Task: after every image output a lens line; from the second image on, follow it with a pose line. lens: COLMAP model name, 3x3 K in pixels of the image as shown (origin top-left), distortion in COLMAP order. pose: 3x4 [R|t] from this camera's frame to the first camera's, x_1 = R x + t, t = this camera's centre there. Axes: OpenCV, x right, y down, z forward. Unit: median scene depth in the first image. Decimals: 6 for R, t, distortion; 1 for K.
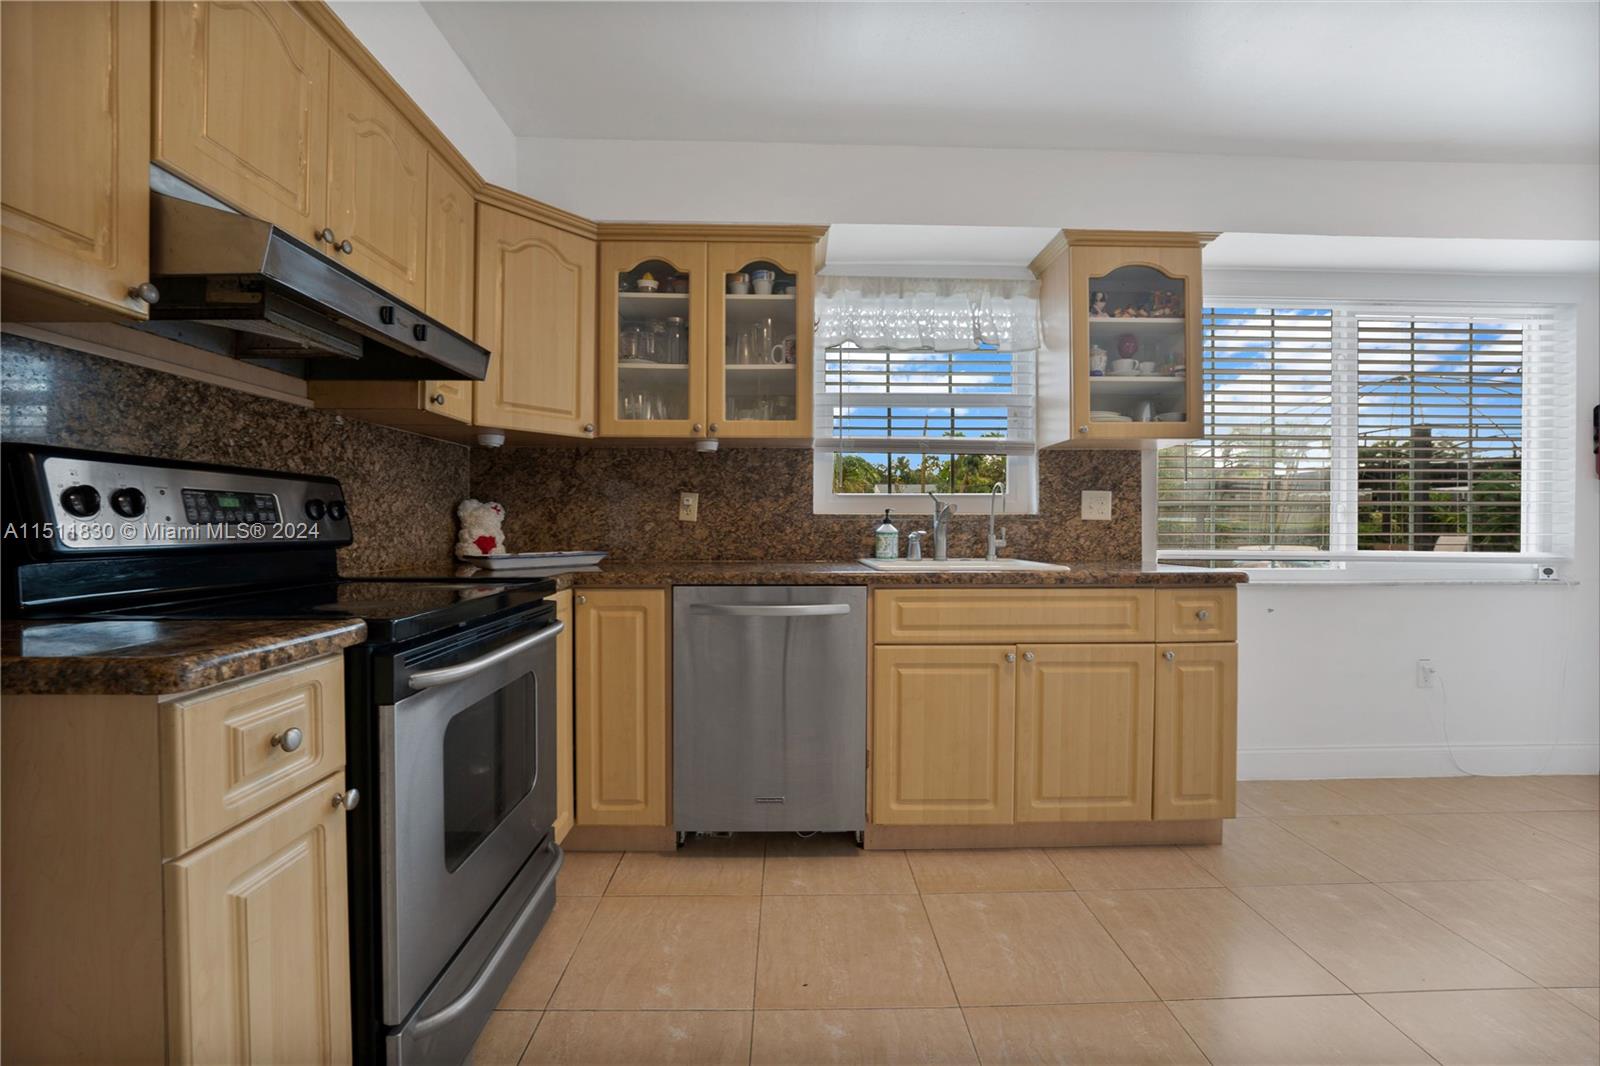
lens RADIAL K [[663.6, 0, 800.0], [0, 663.6, 533.0], [0, 0, 1]] dist [-0.017407, -0.000024]
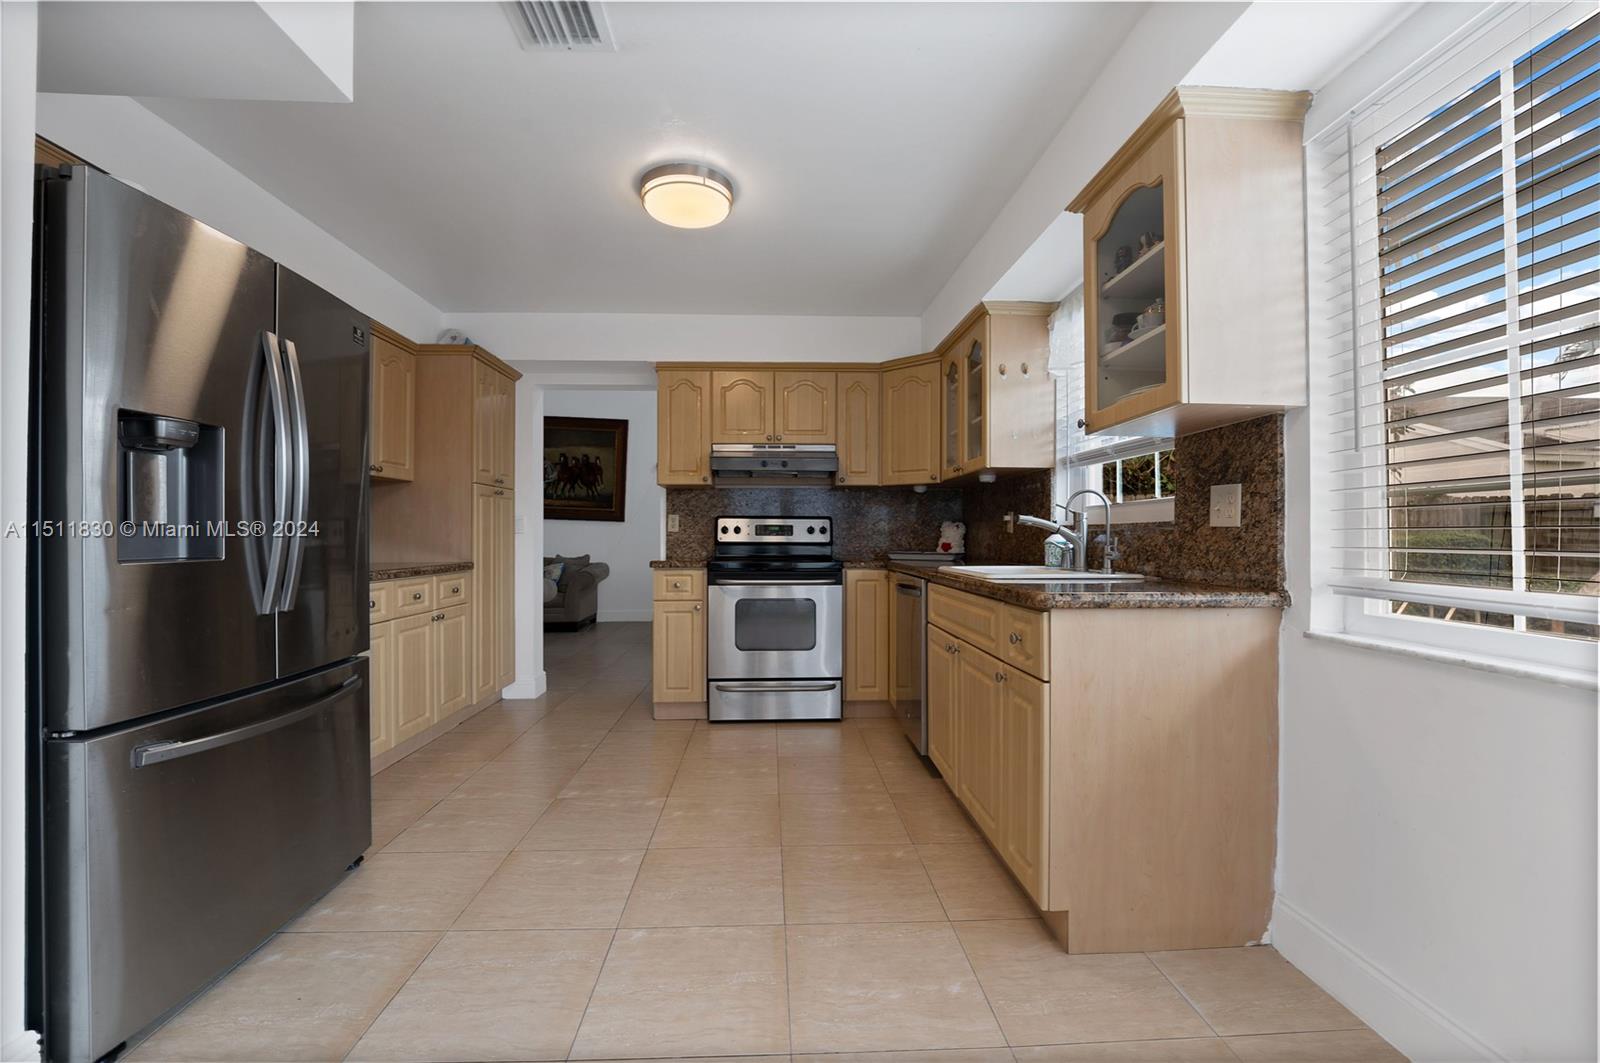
lens RADIAL K [[663.6, 0, 800.0], [0, 663.6, 531.5], [0, 0, 1]] dist [-0.017407, -0.000024]
pose [[0.015765, -0.009159, -0.999834, 1.247412], [-0.010426, 0.999902, -0.009324, -0.004280], [0.999821, 0.010572, 0.015668, 0.599430]]
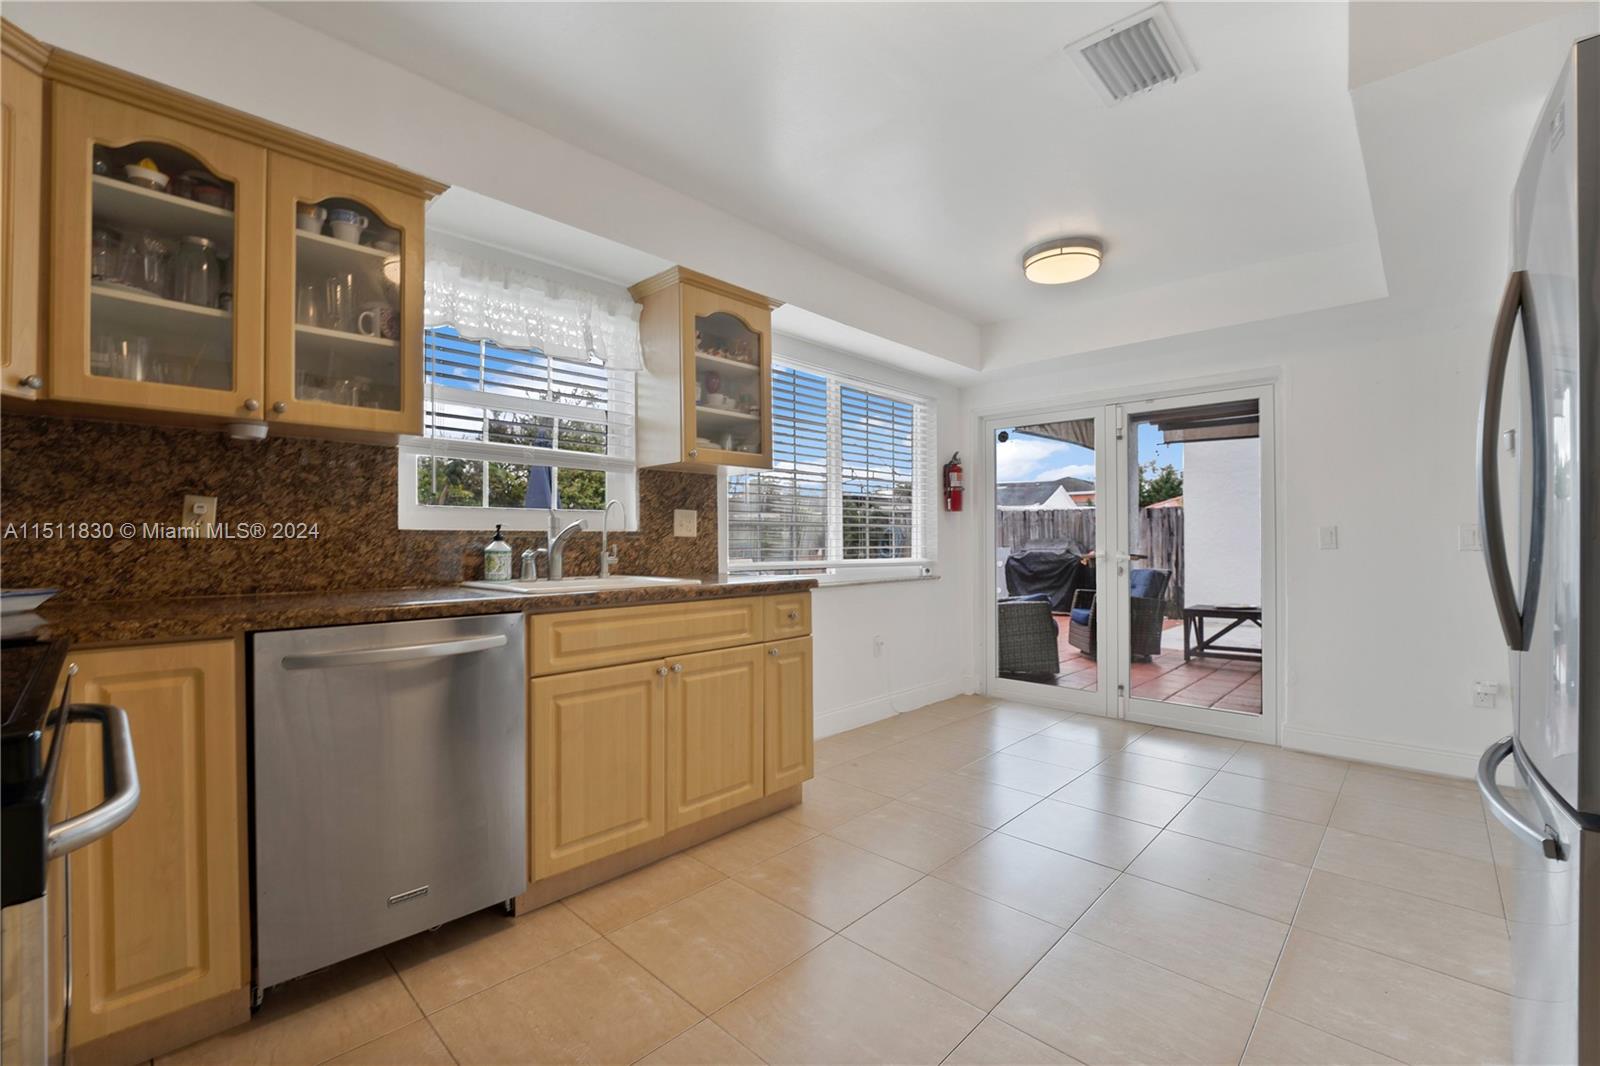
lens RADIAL K [[684.4, 0, 800.0], [0, 684.4, 533.0], [0, 0, 1]] dist [-0.020306, -0.000047]
pose [[0.707251, 0.005008, 0.706945, -0.232606], [0.011789, 0.999752, -0.018876, -0.002931], [-0.706864, 0.021684, 0.707017, 0.083223]]
